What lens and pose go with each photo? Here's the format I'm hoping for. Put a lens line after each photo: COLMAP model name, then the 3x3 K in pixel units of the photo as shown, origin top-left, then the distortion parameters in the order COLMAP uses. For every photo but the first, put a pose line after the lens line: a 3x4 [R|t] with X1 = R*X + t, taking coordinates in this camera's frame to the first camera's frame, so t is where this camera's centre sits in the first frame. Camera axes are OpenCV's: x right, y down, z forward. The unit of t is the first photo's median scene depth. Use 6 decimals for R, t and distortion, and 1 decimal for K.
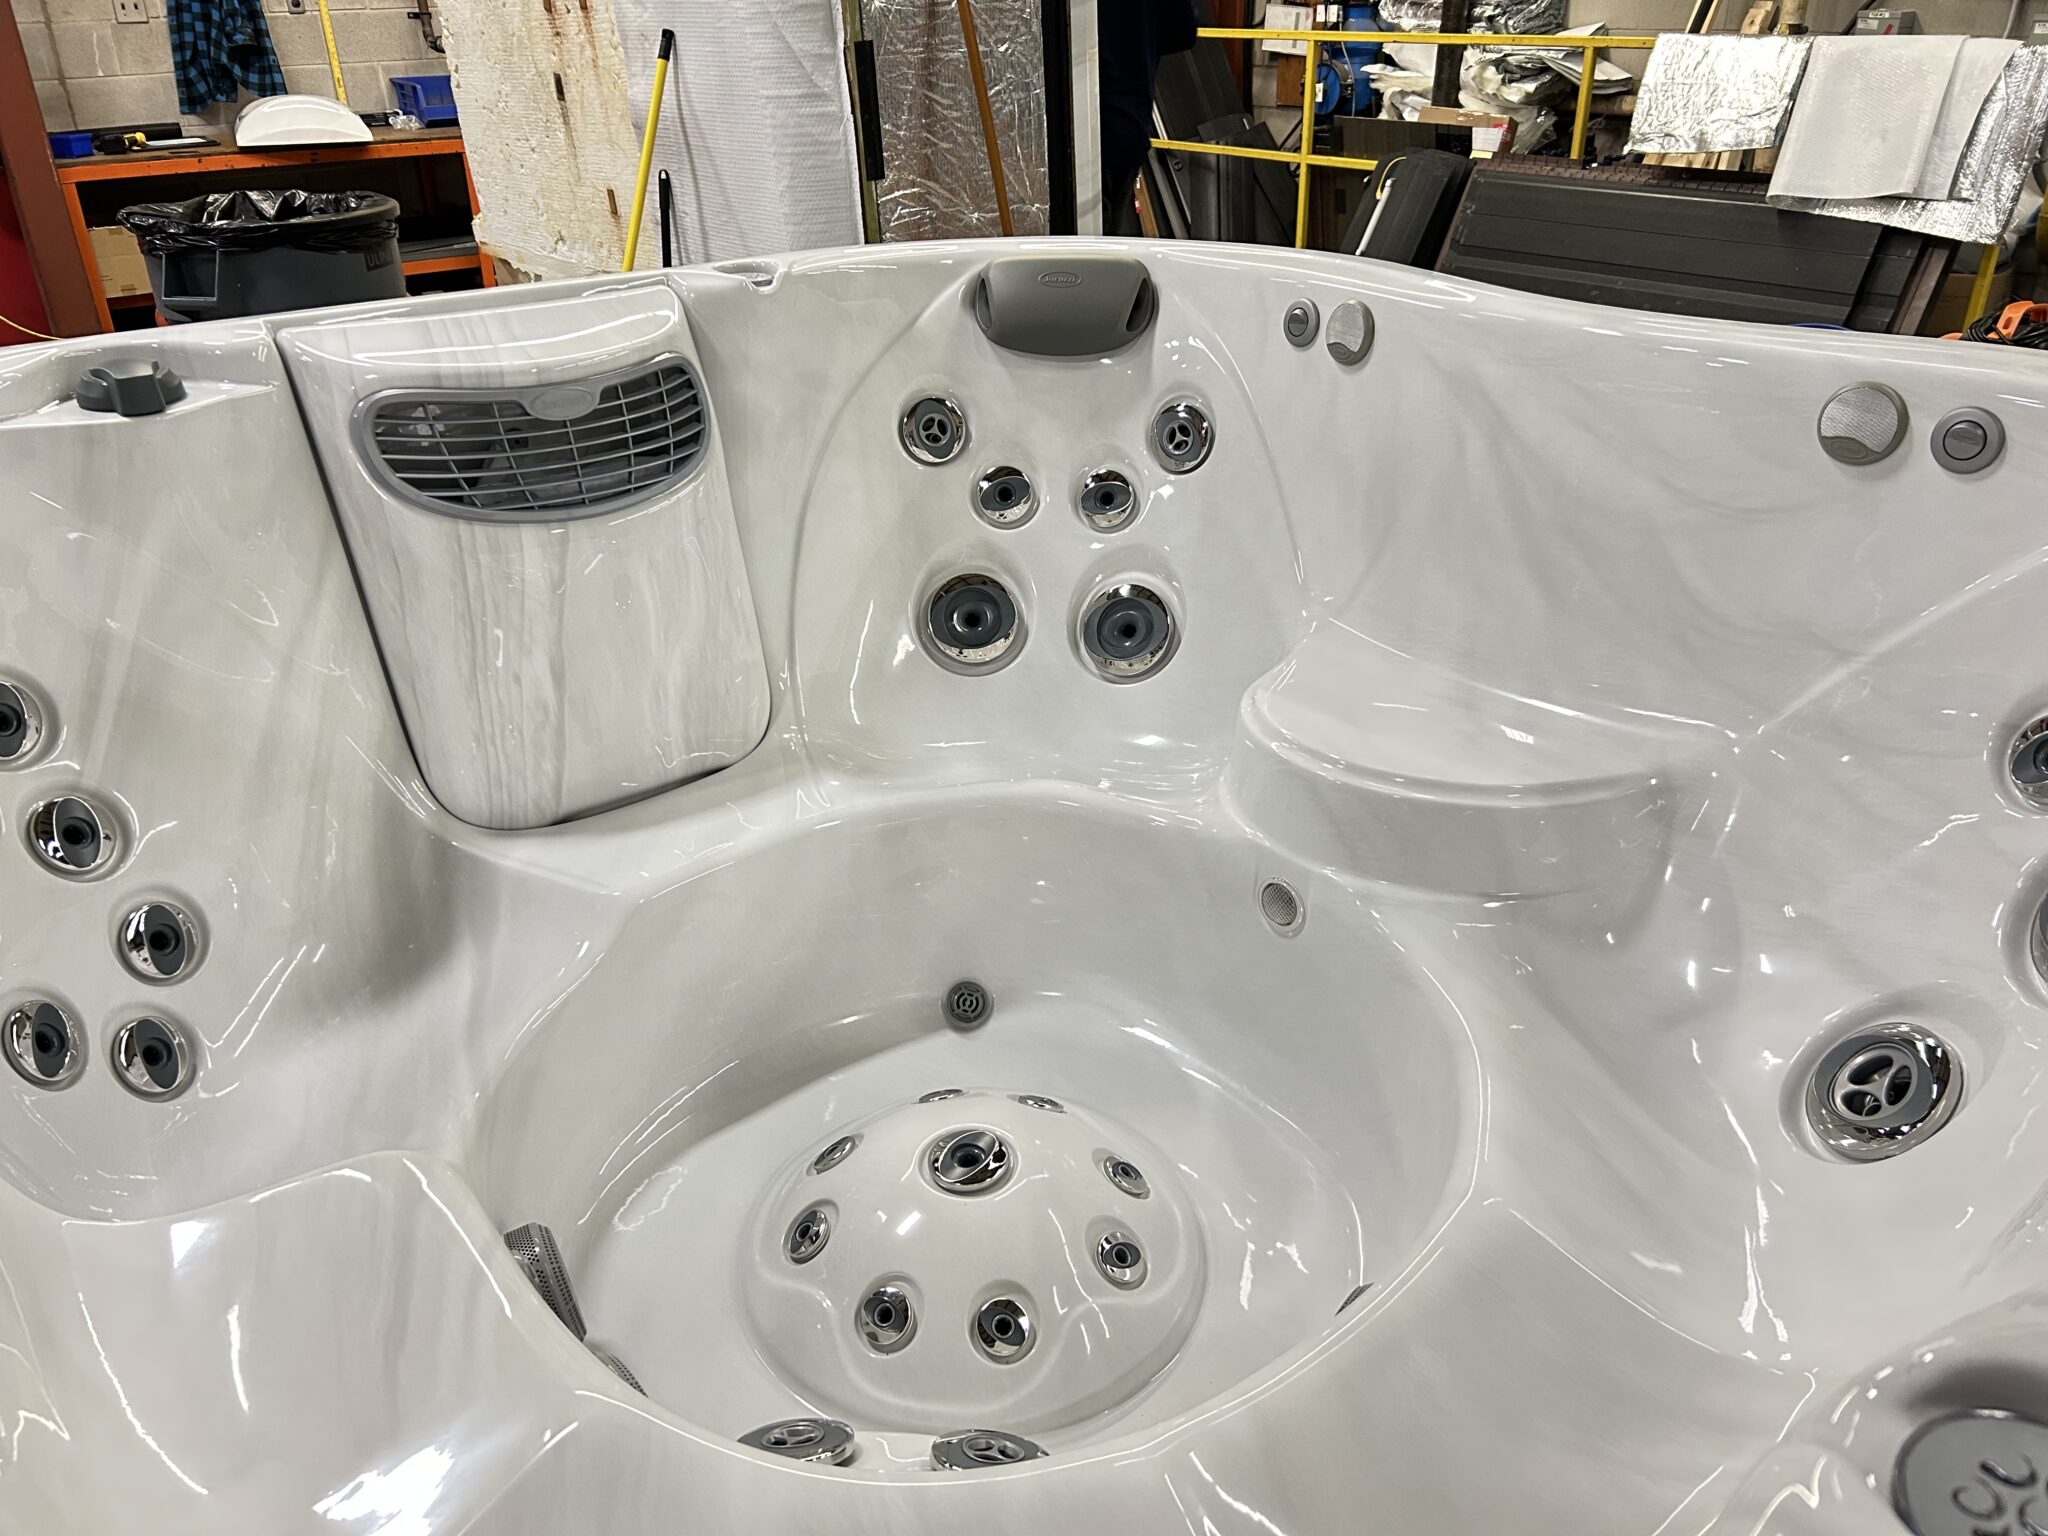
lens RADIAL K [[1537.8, 0, 1010.4], [0, 1537.8, 769.5], [0, 0, 1]] dist [0.055235, -0.060524]
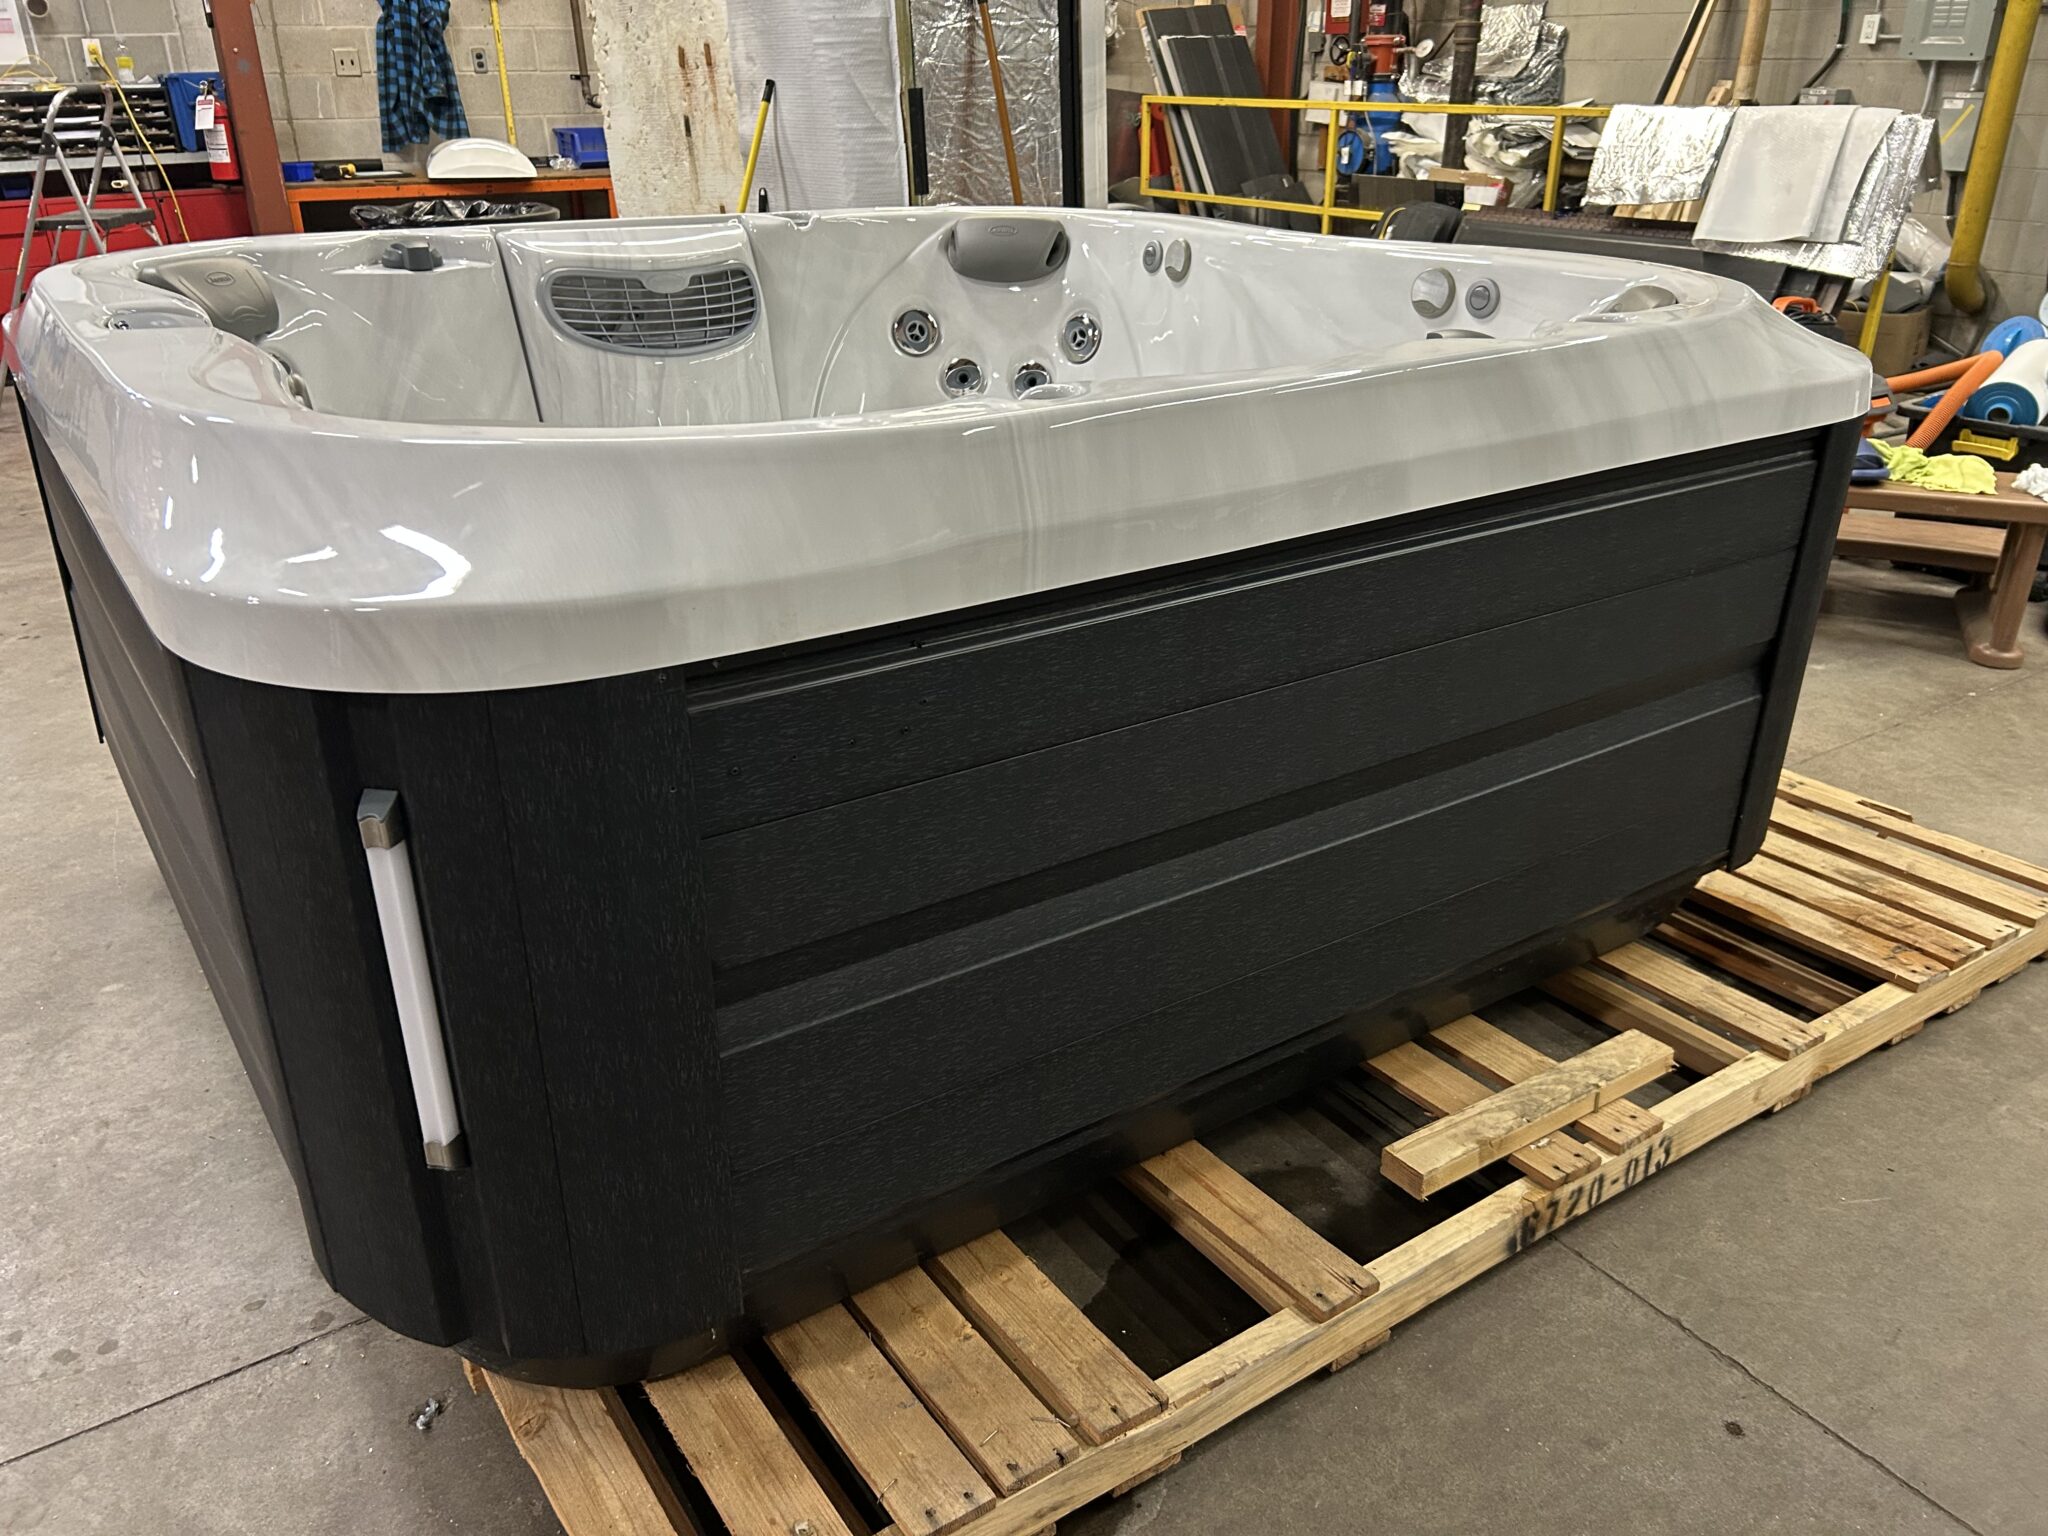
lens RADIAL K [[1537.8, 0, 1013.7], [0, 1537.8, 778.1], [0, 0, 1]] dist [0.055235, -0.060524]
pose [[0.997071, 0.043603, -0.062833, 0.079994], [-0.046183, 0.998124, -0.040200, 0.134312], [0.060962, 0.042984, 0.997214, -0.230327]]
